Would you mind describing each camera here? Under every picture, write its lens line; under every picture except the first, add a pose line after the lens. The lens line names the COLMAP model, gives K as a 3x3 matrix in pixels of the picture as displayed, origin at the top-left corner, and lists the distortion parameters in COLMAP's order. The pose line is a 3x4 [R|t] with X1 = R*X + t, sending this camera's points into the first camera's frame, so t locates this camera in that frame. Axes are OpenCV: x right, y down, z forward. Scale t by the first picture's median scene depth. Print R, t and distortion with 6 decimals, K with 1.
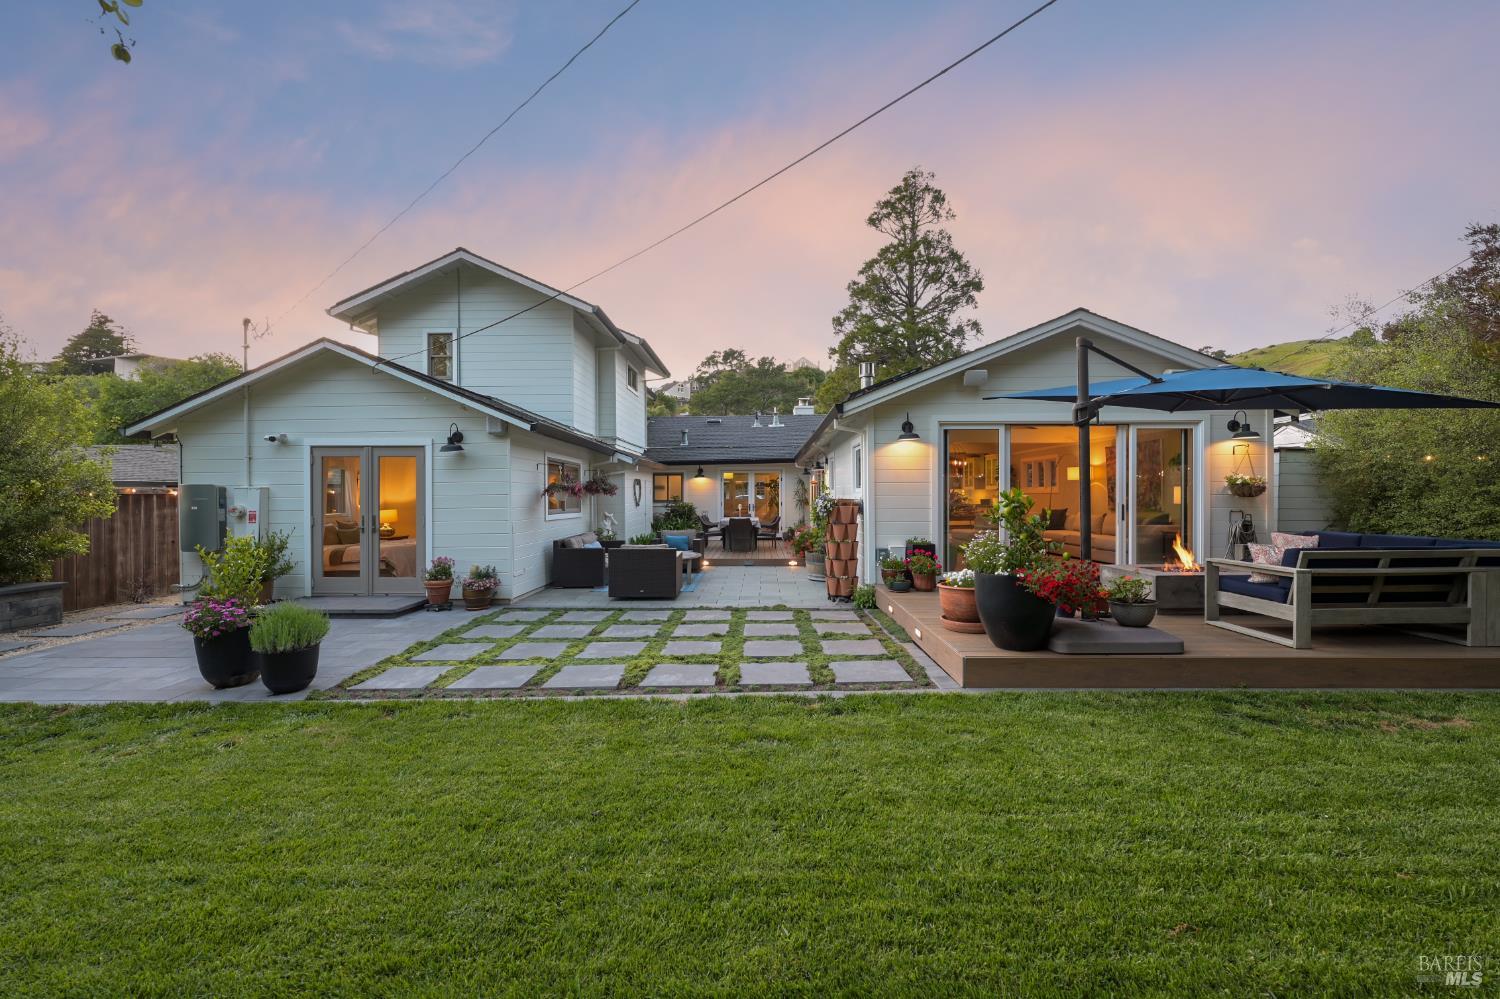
lens RADIAL K [[593.1, 0, 754.7], [0, 593.1, 501.3], [0, 0, 1]] dist [-0.000962, -0.000255]
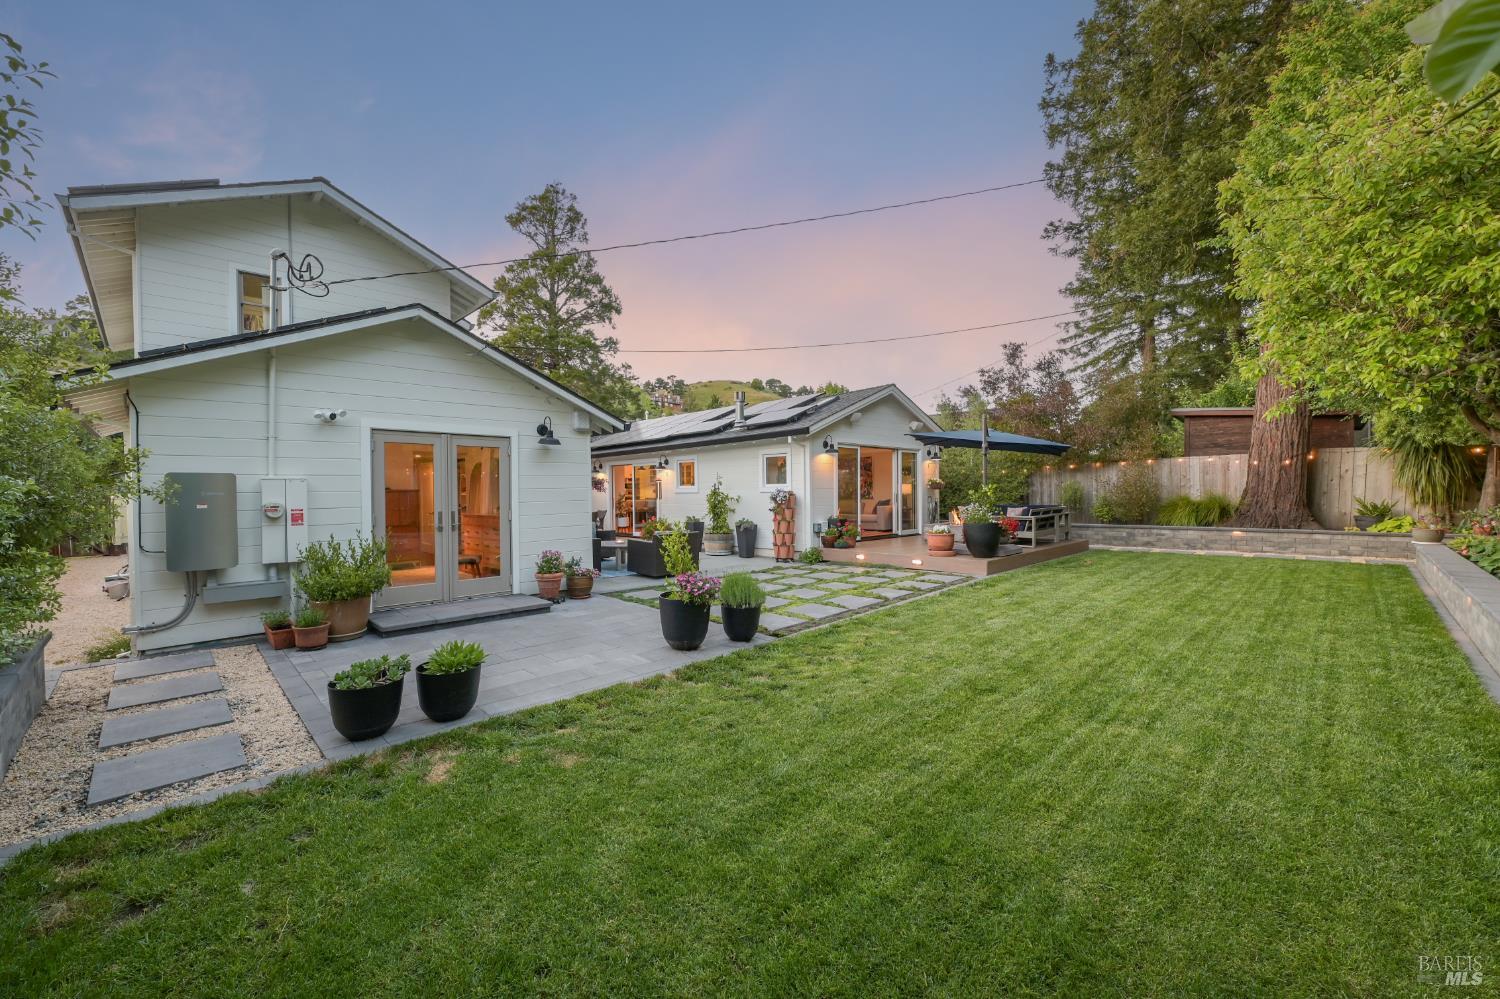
lens RADIAL K [[593.1, 0, 750.1], [0, 593.1, 495.8], [0, 0, 1]] dist [-0.000962, -0.000255]
pose [[0.698387, -0.008182, 0.715674, -0.975627], [0.013574, 0.999906, -0.001814, 0.008145], [-0.715592, 0.010981, 0.698432, 0.062713]]
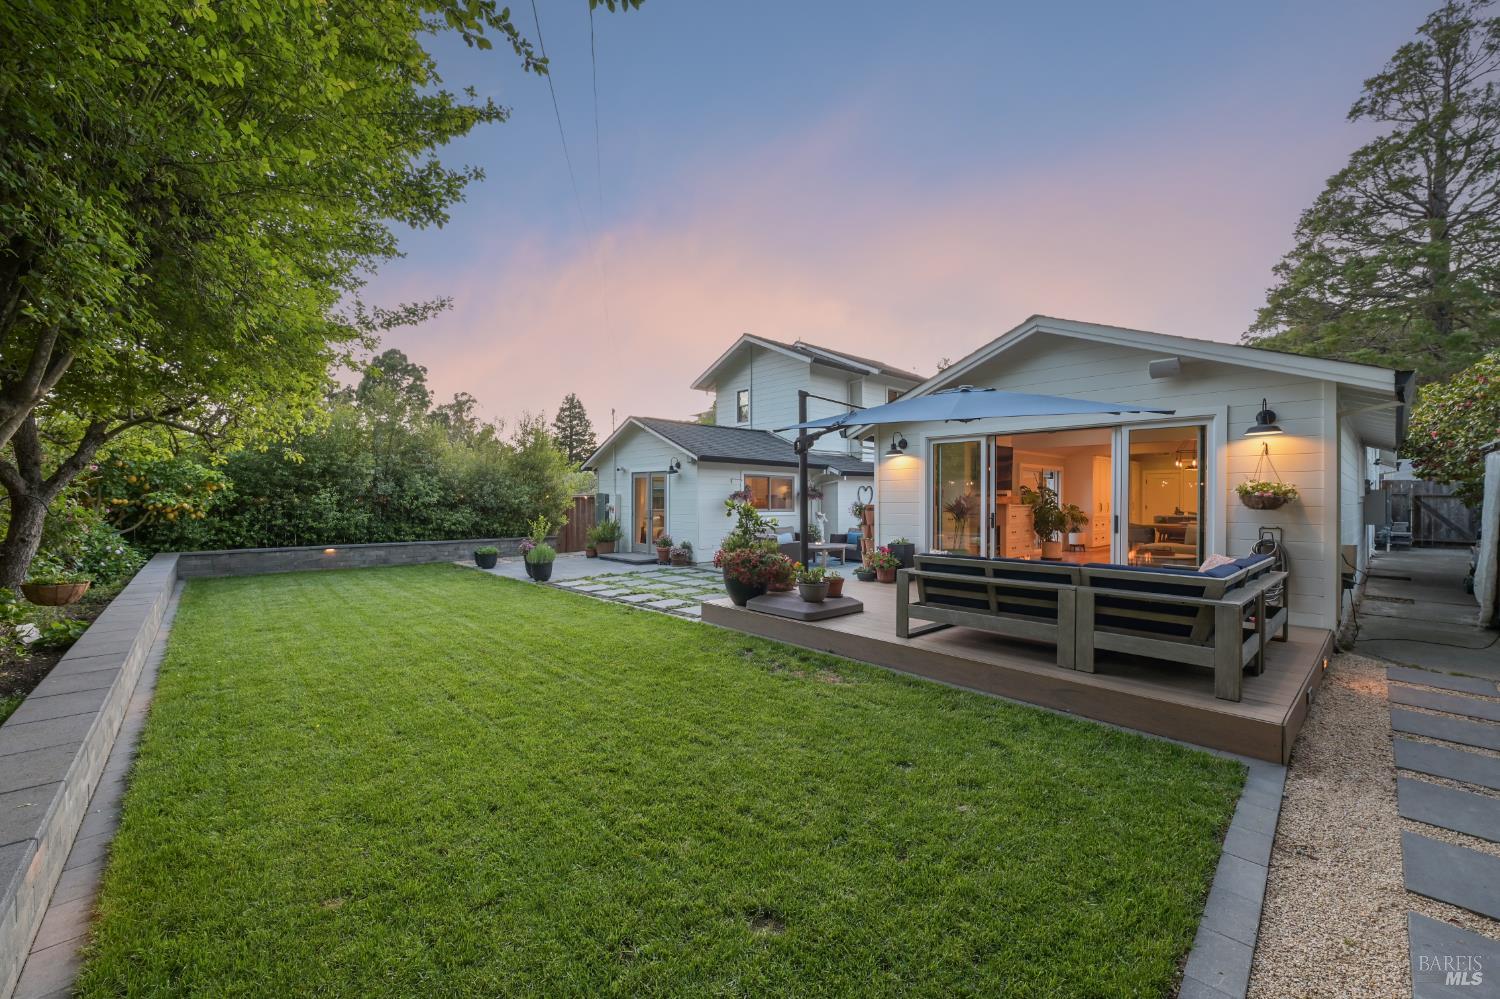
lens RADIAL K [[593.1, 0, 754.5], [0, 593.1, 495.9], [0, 0, 1]] dist [-0.000962, -0.000255]
pose [[0.687536, 0.003761, -0.726141, 0.898764], [-0.011815, 0.999912, -0.006008, -0.011885], [0.726054, 0.012710, 0.687520, -0.014835]]
